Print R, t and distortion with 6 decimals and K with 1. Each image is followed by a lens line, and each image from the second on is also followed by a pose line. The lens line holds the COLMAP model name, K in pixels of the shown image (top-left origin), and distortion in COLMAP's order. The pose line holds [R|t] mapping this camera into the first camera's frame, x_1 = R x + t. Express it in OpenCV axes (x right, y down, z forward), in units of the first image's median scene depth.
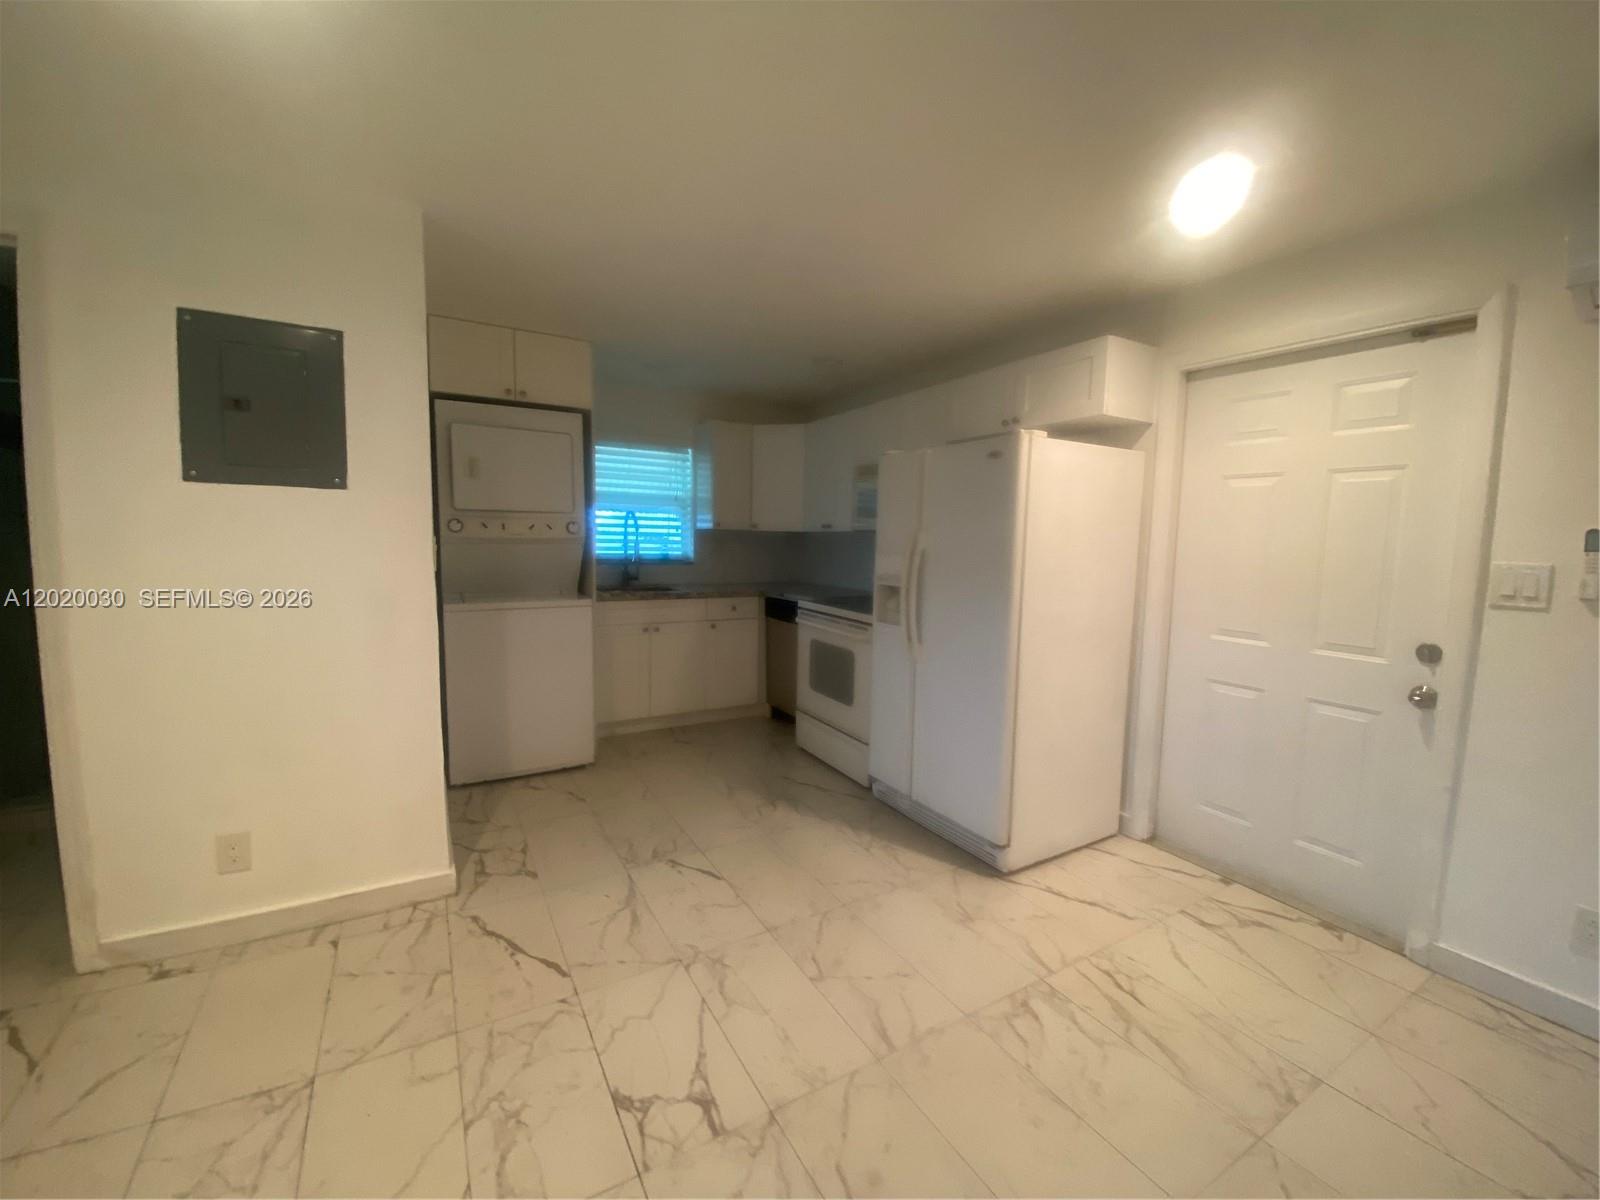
lens RADIAL K [[653.9, 0, 813.8], [0, 653.9, 590.6], [0, 0, 1]] dist [0.038573, -0.030860]
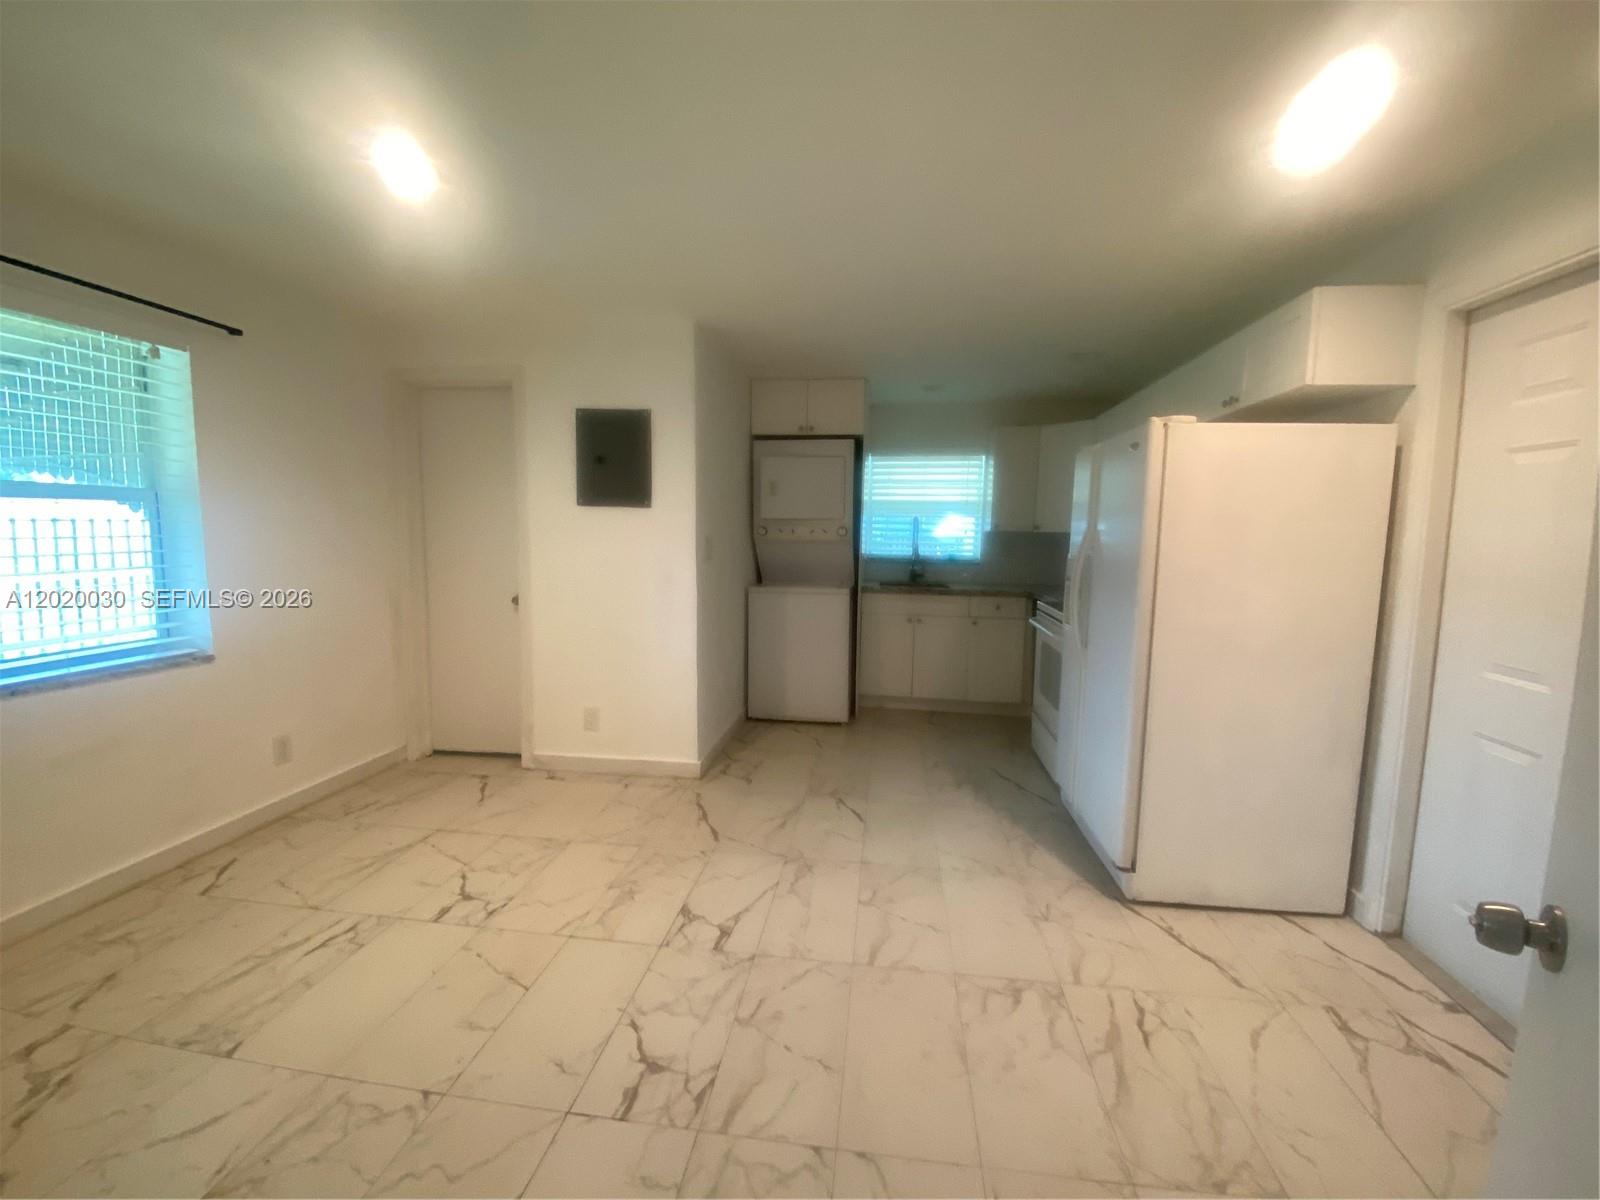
lens RADIAL K [[653.9, 0, 813.8], [0, 653.9, 590.6], [0, 0, 1]] dist [0.038573, -0.030860]
pose [[0.788865, 0.046571, -0.612800, 0.476854], [-0.052913, 0.998569, 0.007773, 0.012776], [0.612285, 0.026293, 0.790200, -0.010939]]
